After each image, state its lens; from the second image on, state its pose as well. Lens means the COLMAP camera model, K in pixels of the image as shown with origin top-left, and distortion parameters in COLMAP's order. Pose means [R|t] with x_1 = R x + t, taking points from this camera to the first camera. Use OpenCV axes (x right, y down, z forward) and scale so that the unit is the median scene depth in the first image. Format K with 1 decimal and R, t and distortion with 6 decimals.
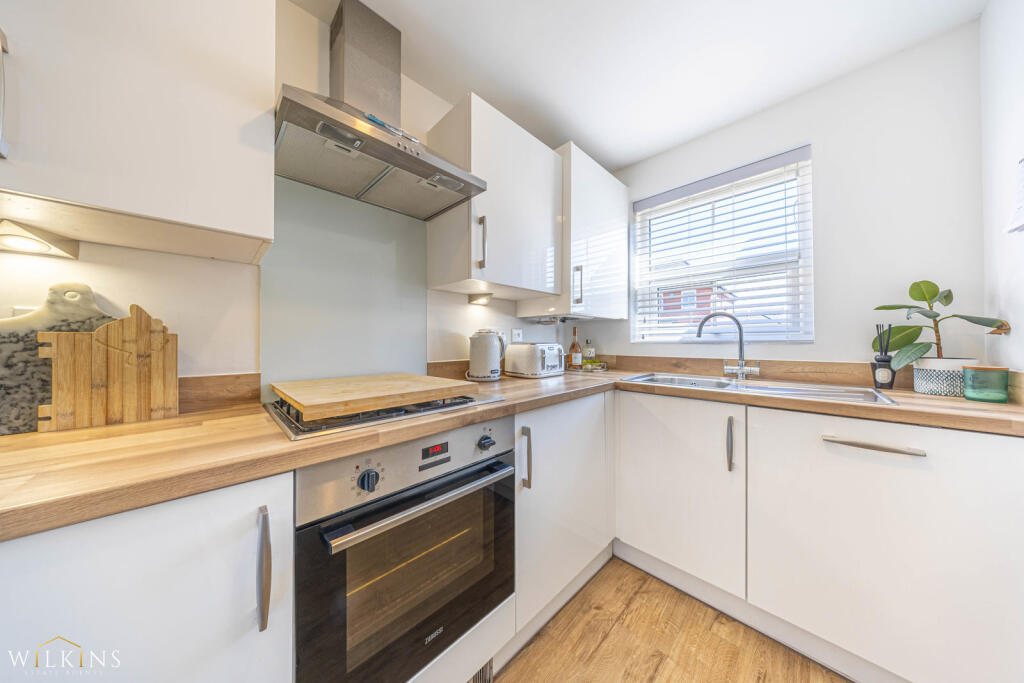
lens RADIAL K [[303.1, 0, 514.6], [0, 303.1, 336.9], [0, 0, 1]] dist [-0.005866, -0.000146]
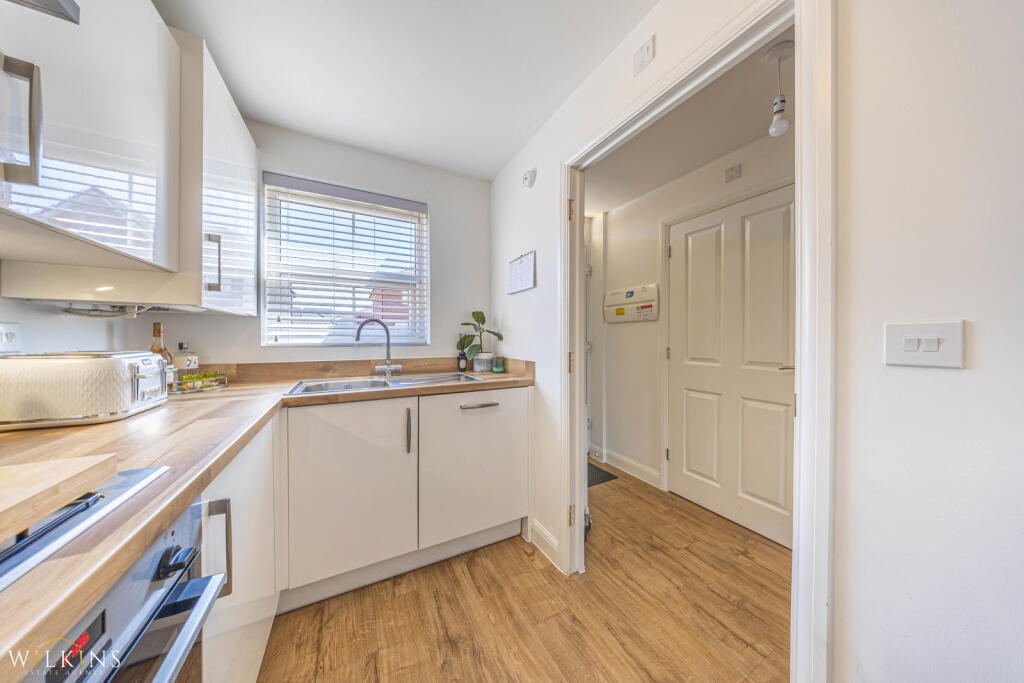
lens RADIAL K [[303.1, 0, 510.9], [0, 303.1, 336.9], [0, 0, 1]] dist [-0.005866, -0.000146]
pose [[0.297879, 0.004735, 0.954592, -0.245267], [-0.015502, 0.999880, -0.000122, -0.021261], [-0.954478, -0.014762, 0.297916, 0.184642]]
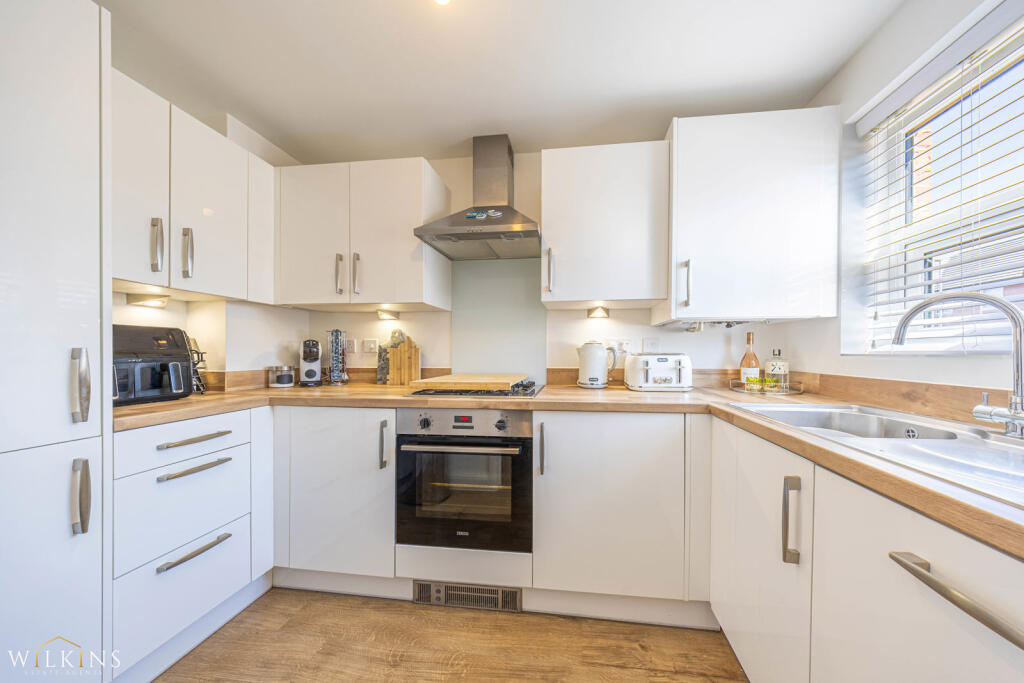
lens RADIAL K [[303.1, 0, 527.5], [0, 303.1, 346.9], [0, 0, 1]] dist [-0.005866, -0.000146]
pose [[0.612762, -0.010470, -0.790198, 0.654094], [0.010930, 0.999929, -0.004774, 0.000184], [0.790192, -0.005712, 0.612833, 0.149431]]
